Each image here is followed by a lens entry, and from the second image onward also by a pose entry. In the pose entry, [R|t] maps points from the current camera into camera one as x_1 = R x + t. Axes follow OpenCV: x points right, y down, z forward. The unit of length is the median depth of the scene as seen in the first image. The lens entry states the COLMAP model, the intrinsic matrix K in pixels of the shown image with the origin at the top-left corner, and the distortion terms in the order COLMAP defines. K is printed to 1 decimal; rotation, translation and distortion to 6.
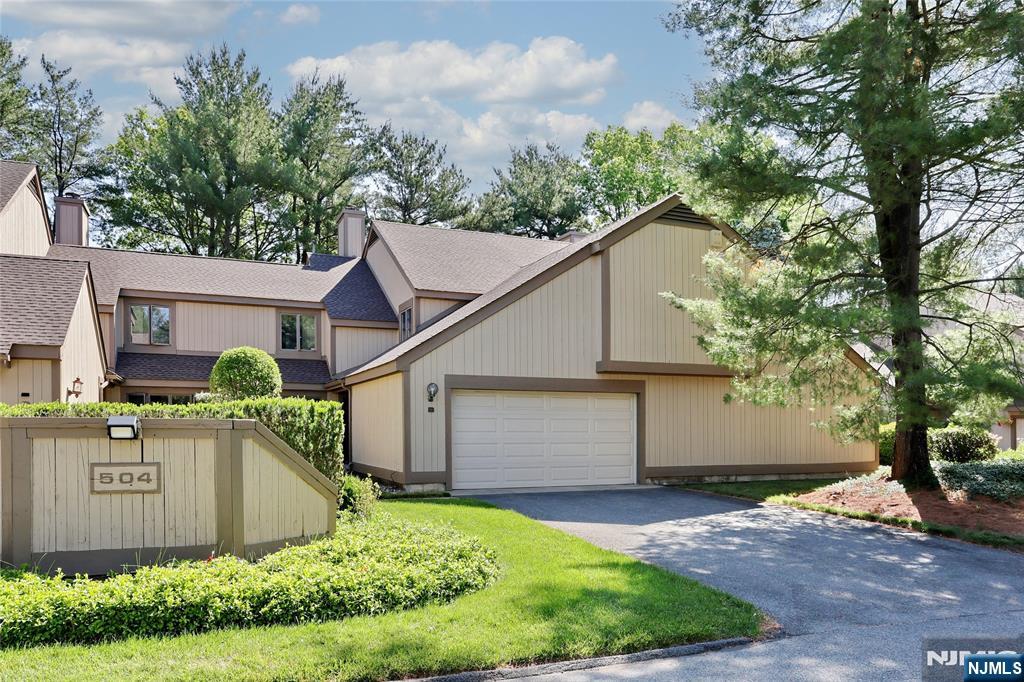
lens RADIAL K [[747.6, 0, 510.5], [0, 747.6, 368.0], [0, 0, 1]] dist [-0.011040, -0.003822]
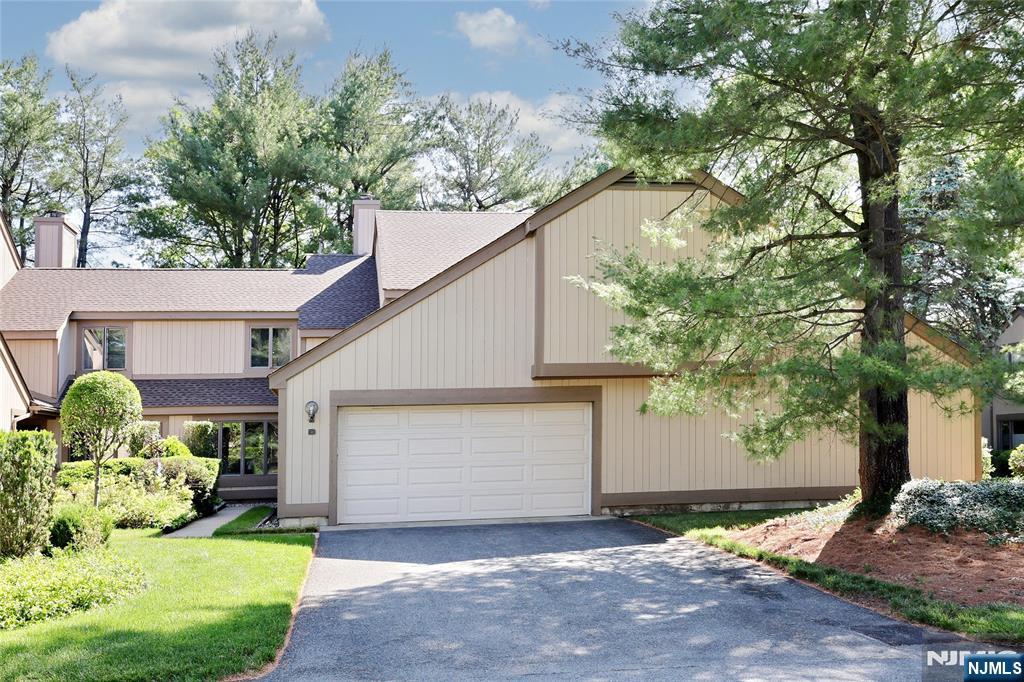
lens RADIAL K [[923.3, 0, 512.0], [0, 923.3, 341.0], [0, 0, 1]] dist [0.032761, 0.002932]
pose [[0.971110, -0.056740, -0.231790, 0.285402], [0.048376, 0.997962, -0.041615, 0.004973], [0.233679, 0.029200, 0.971875, 0.006060]]
